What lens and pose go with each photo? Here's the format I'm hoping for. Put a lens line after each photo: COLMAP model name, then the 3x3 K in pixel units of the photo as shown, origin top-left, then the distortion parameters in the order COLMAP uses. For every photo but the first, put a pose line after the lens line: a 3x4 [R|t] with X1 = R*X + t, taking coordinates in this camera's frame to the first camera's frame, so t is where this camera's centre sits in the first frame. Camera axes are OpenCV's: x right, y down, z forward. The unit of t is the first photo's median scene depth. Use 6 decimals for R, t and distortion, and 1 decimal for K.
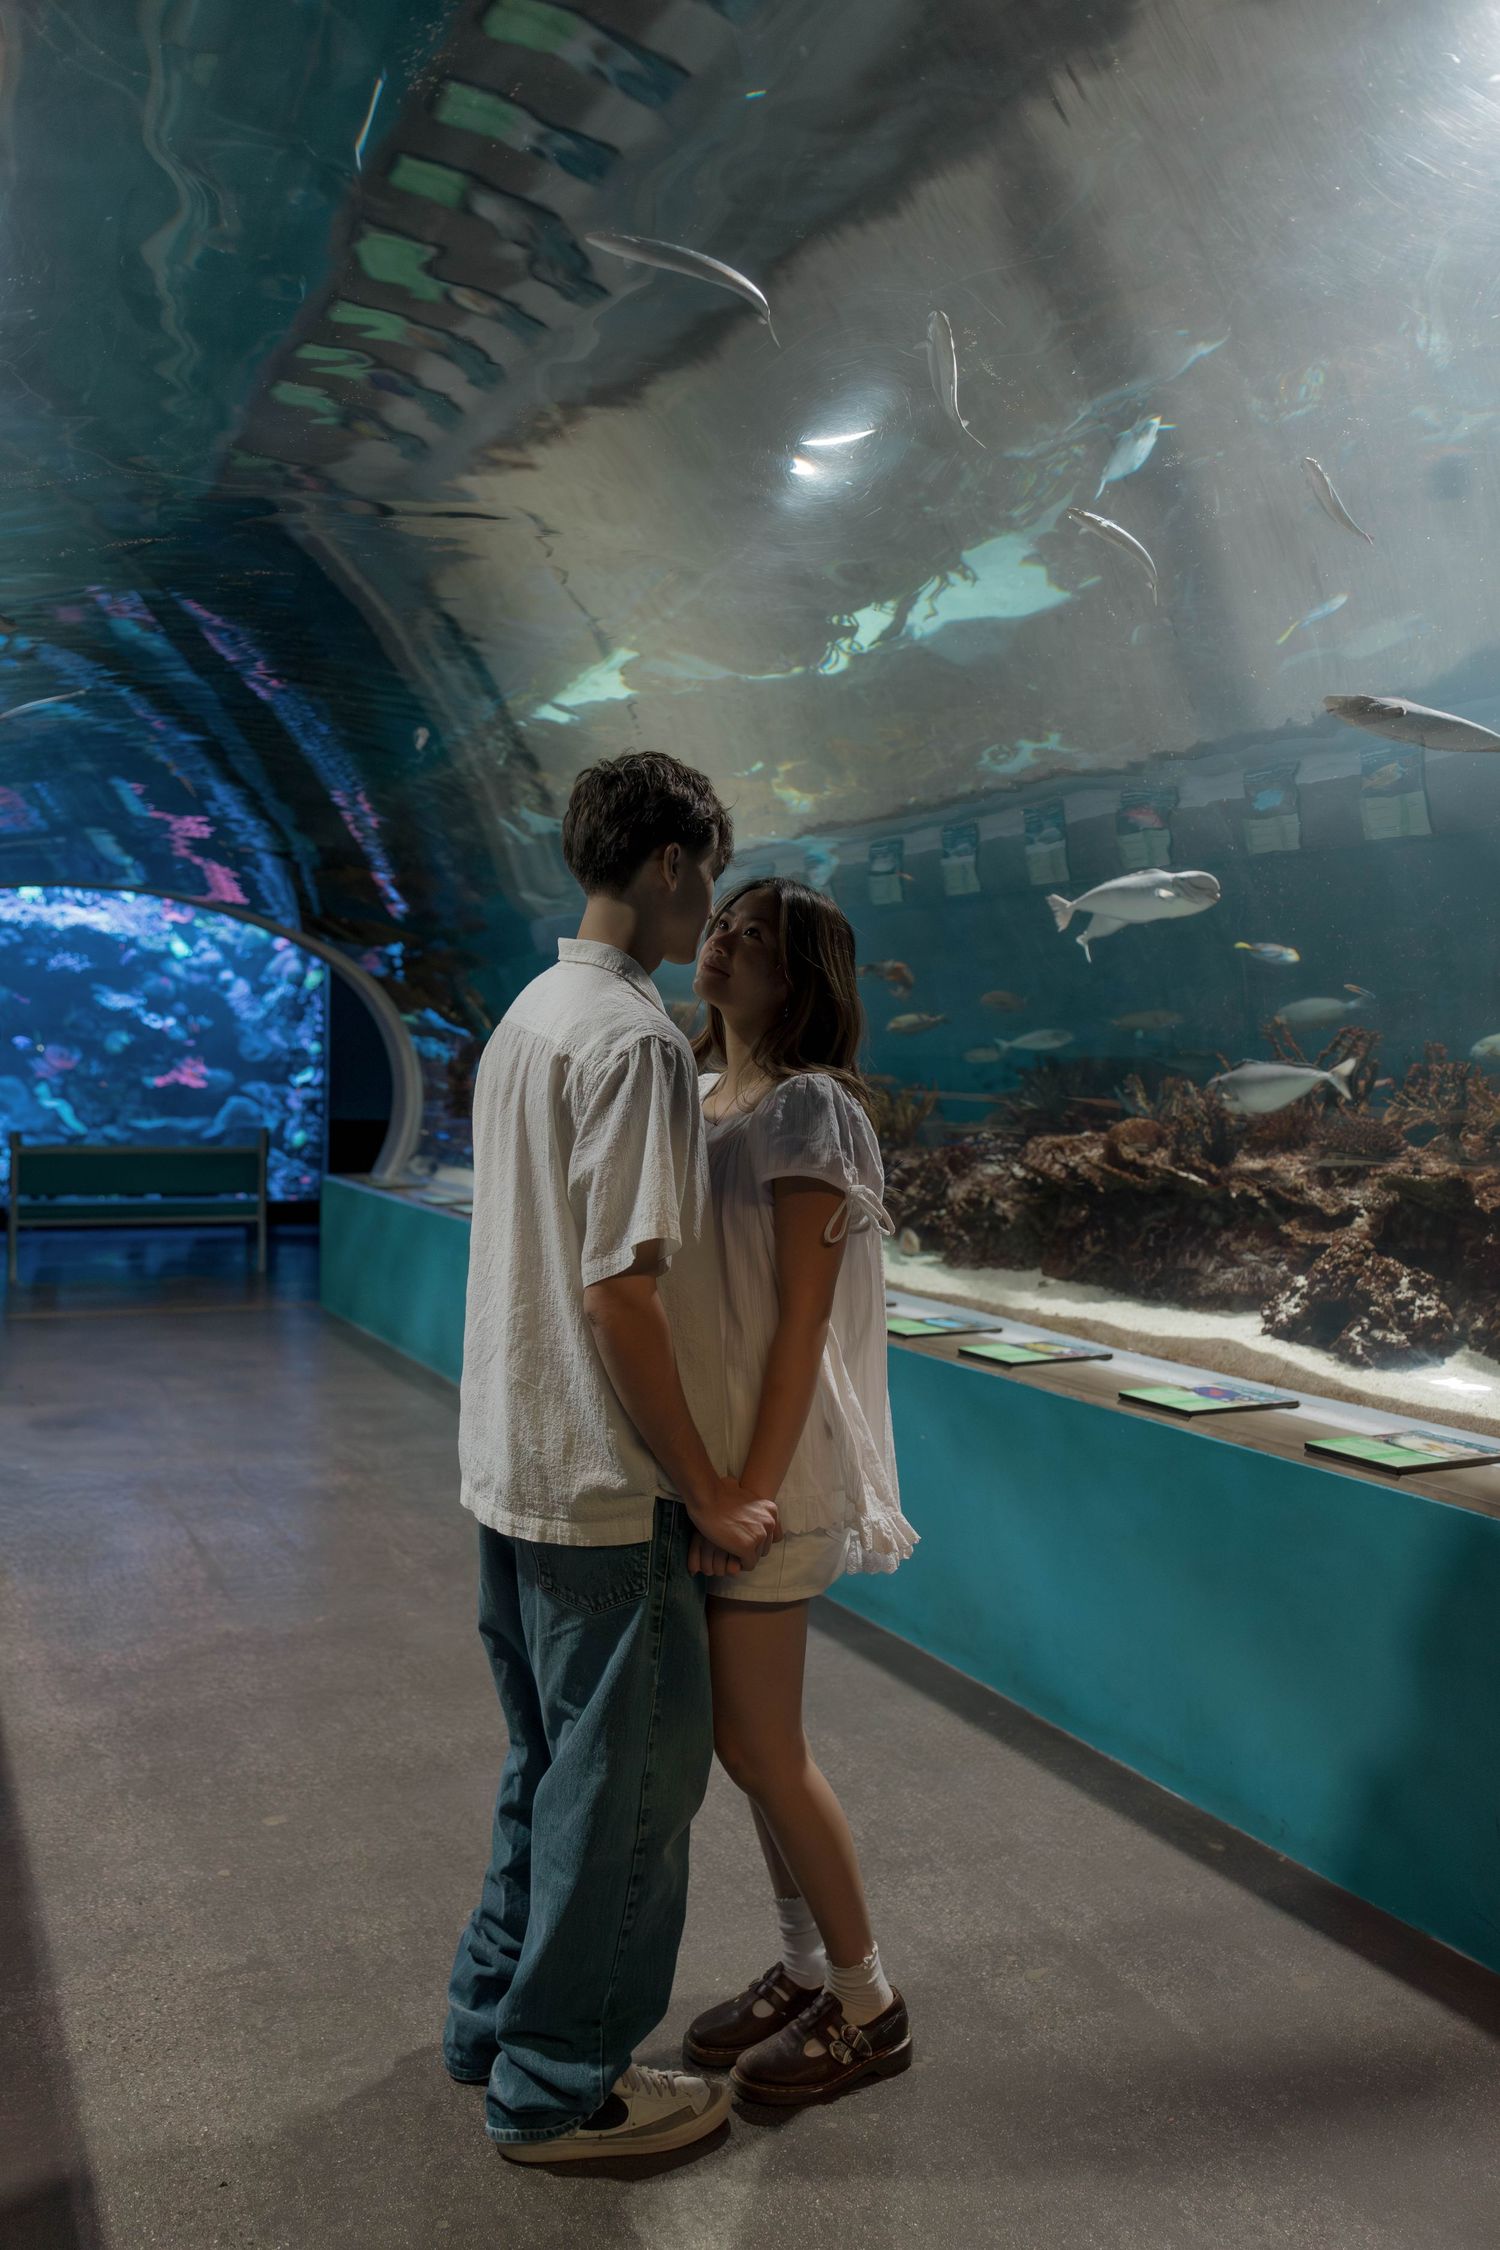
lens RADIAL K [[1747.5, 0, 750.0], [0, 1747.5, 1125.0], [0, 0, 1]] dist [-0.012790, 0.002274]
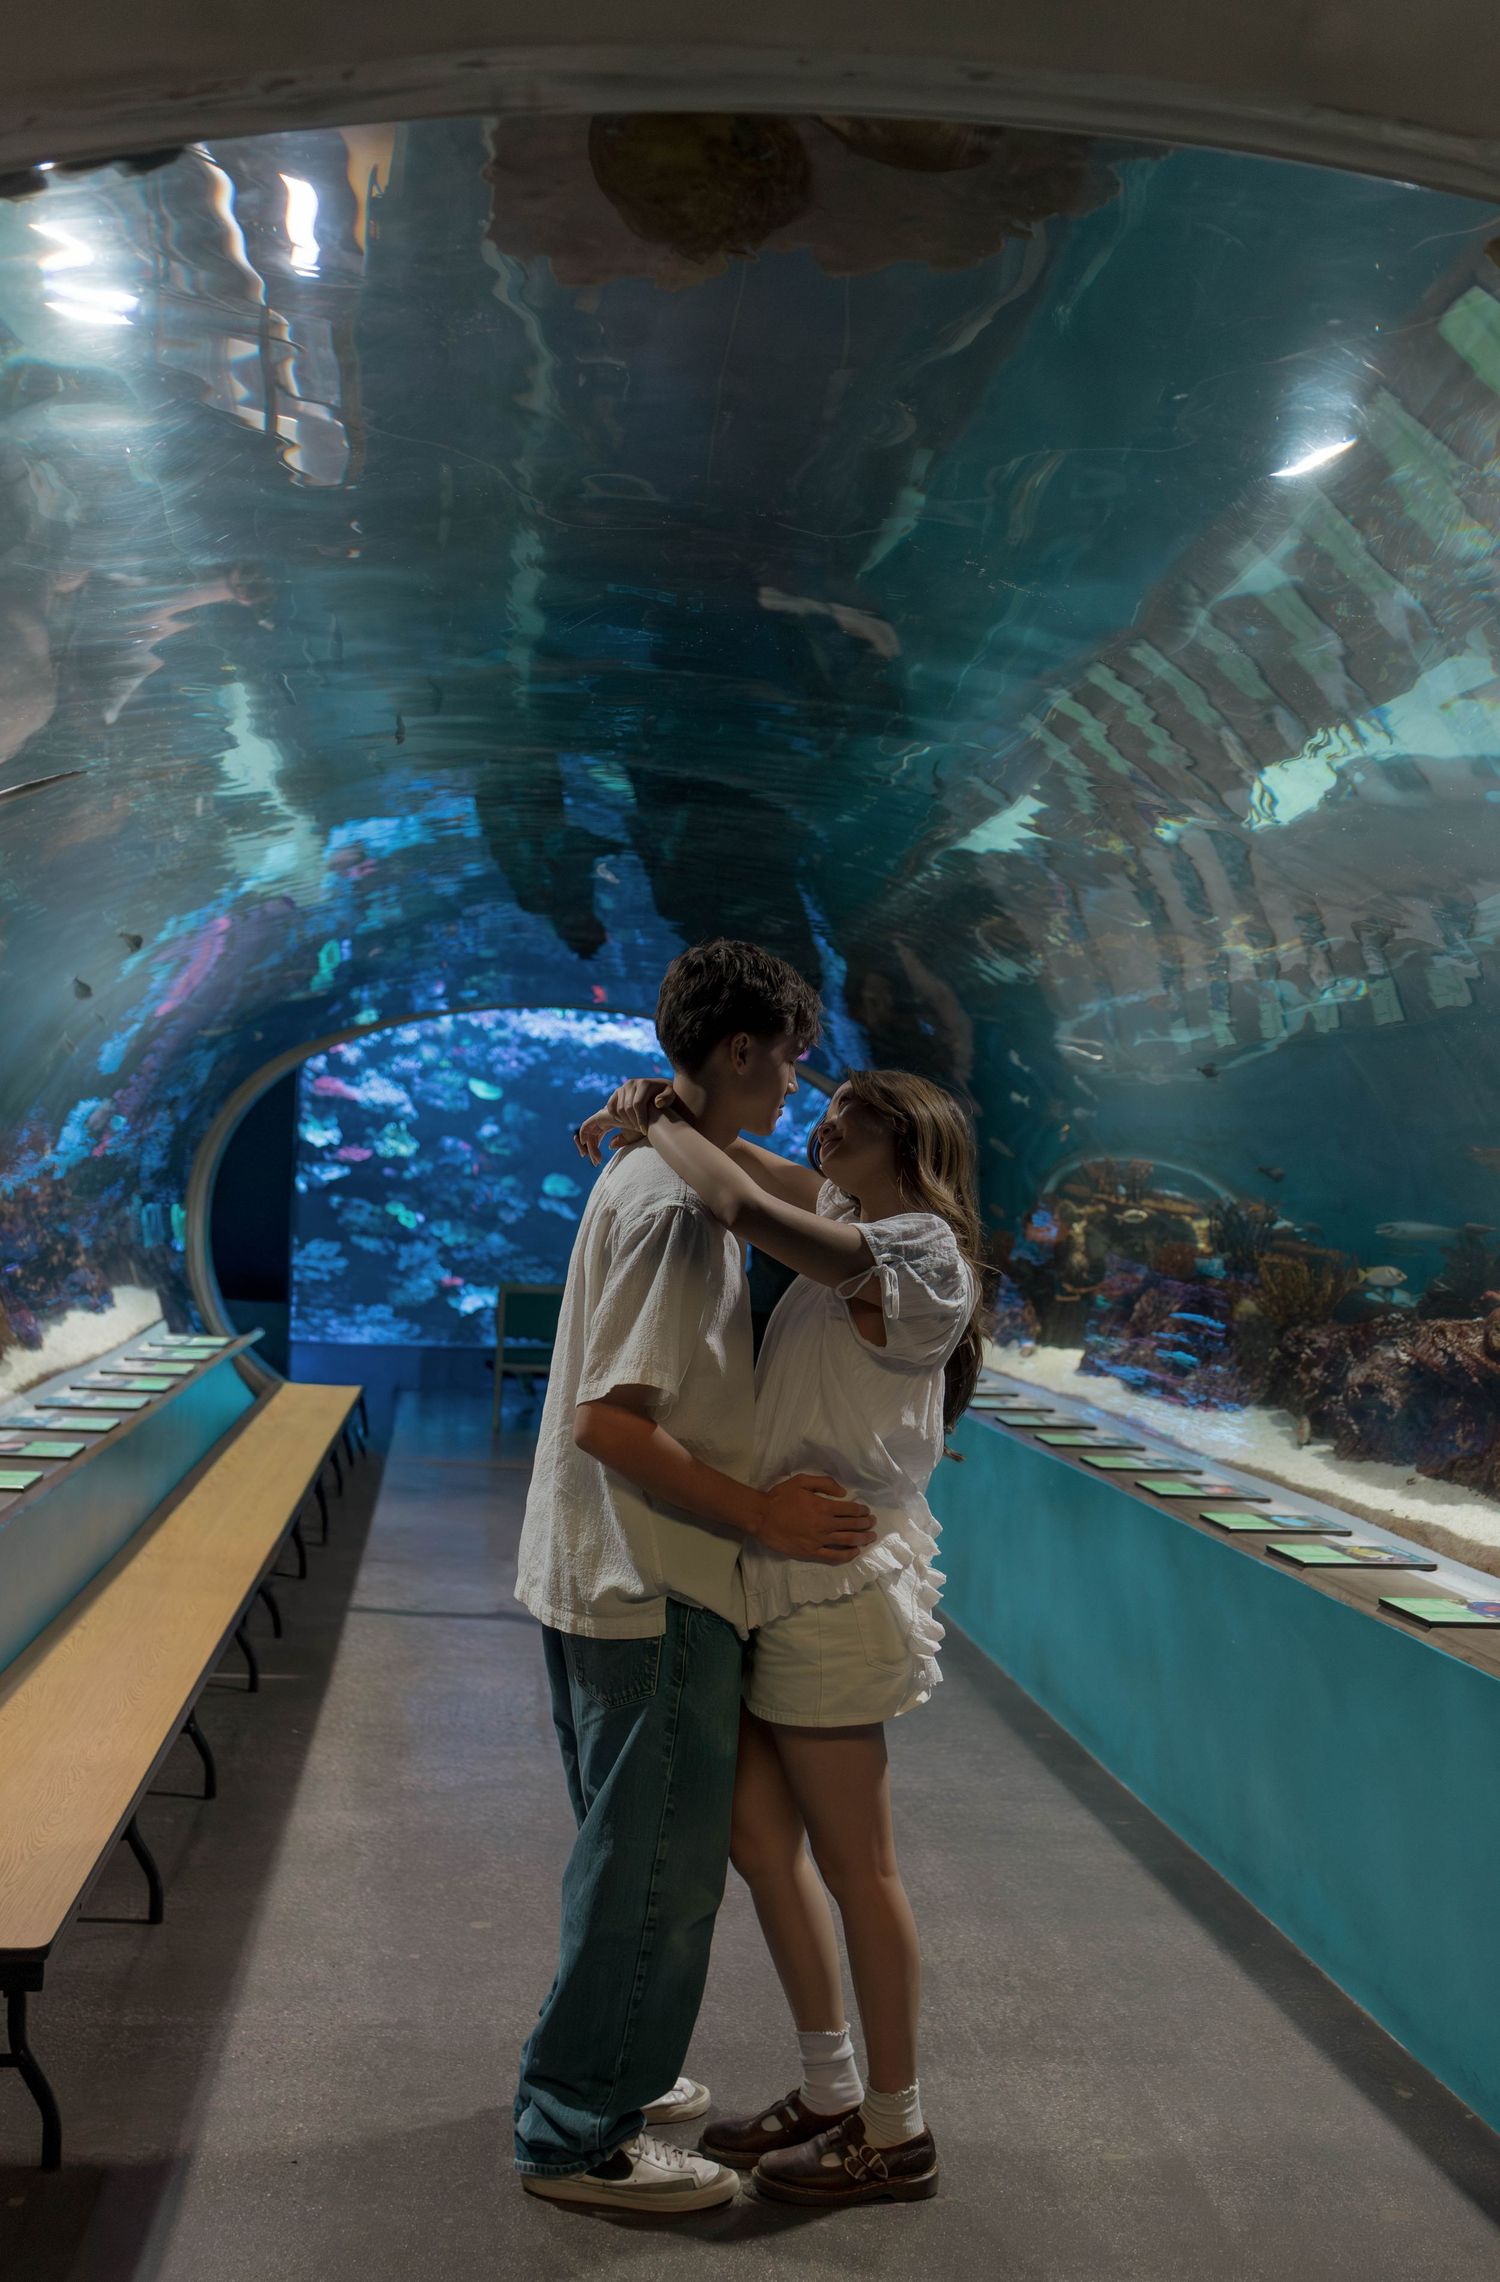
lens RADIAL K [[2185.0, 0, 750.0], [0, 2185.0, 1141.0], [0, 0, 1]] dist [0.013651, 0.003796]
pose [[0.943752, 0.019543, -0.330075, 0.285919], [-0.040701, 0.997526, -0.057311, -0.005946], [0.328139, 0.067522, 0.942213, -0.213406]]
